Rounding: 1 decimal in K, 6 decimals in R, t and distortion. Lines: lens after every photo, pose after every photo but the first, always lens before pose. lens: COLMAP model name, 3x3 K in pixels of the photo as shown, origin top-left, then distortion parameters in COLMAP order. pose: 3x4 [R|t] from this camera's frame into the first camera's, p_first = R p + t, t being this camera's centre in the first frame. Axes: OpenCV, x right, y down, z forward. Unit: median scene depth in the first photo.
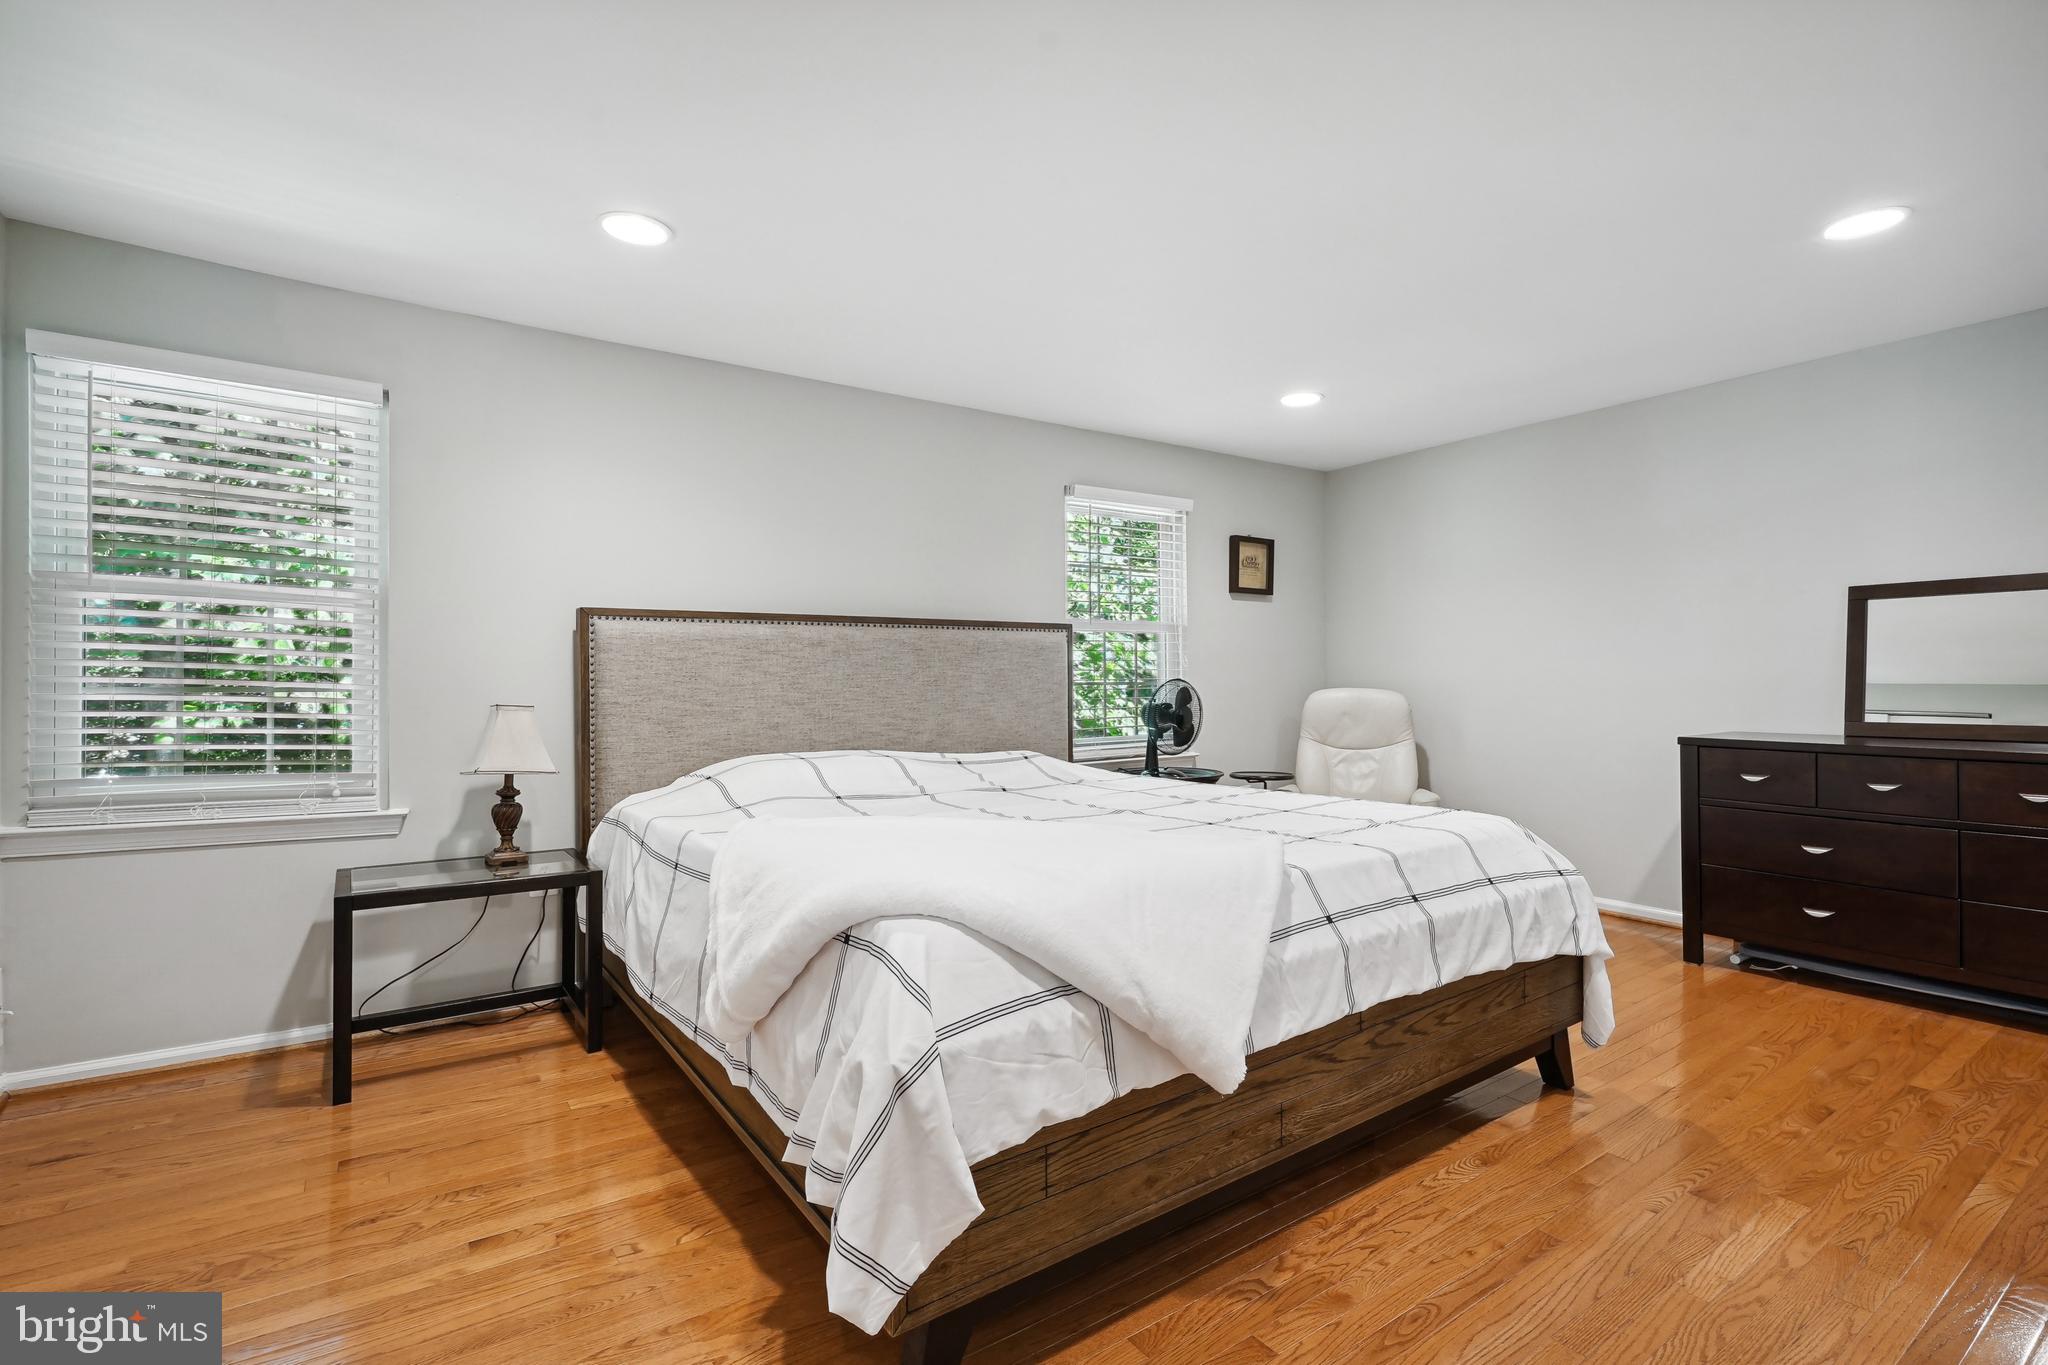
lens RADIAL K [[937.1, 0, 1033.0], [0, 937.1, 685.7], [0, 0, 1]] dist [-0.001311, -0.000116]
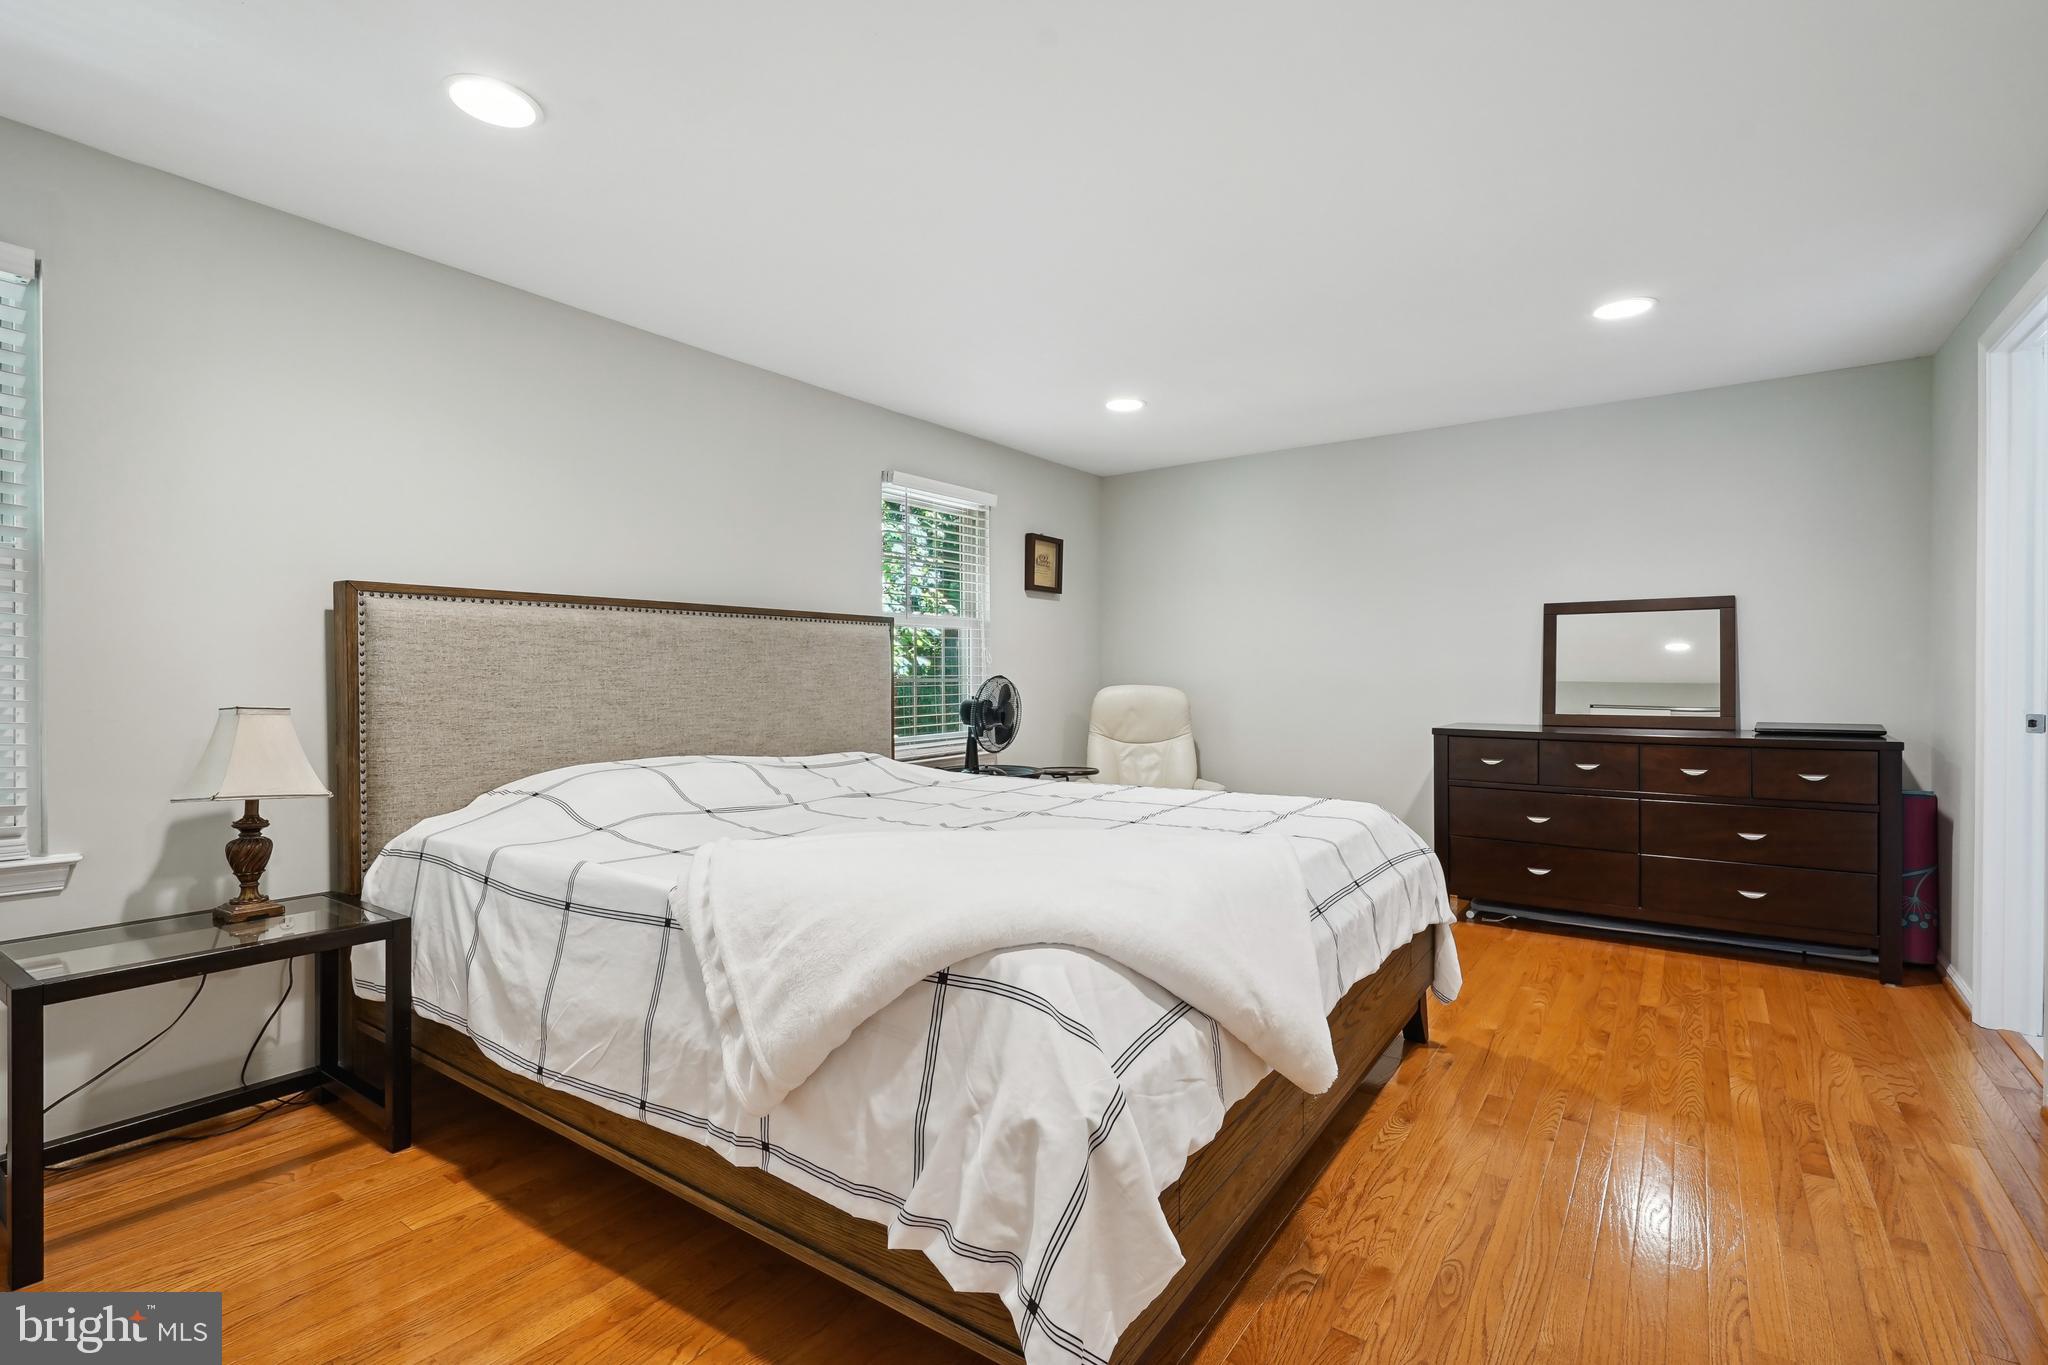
lens RADIAL K [[937.1, 0, 1020.9], [0, 937.1, 689.6], [0, 0, 1]] dist [-0.001311, -0.000116]
pose [[0.942545, 0.000247, 0.334079, -0.230524], [-0.003547, 0.999951, 0.009267, -0.002719], [-0.334060, -0.009919, 0.942500, 0.089249]]
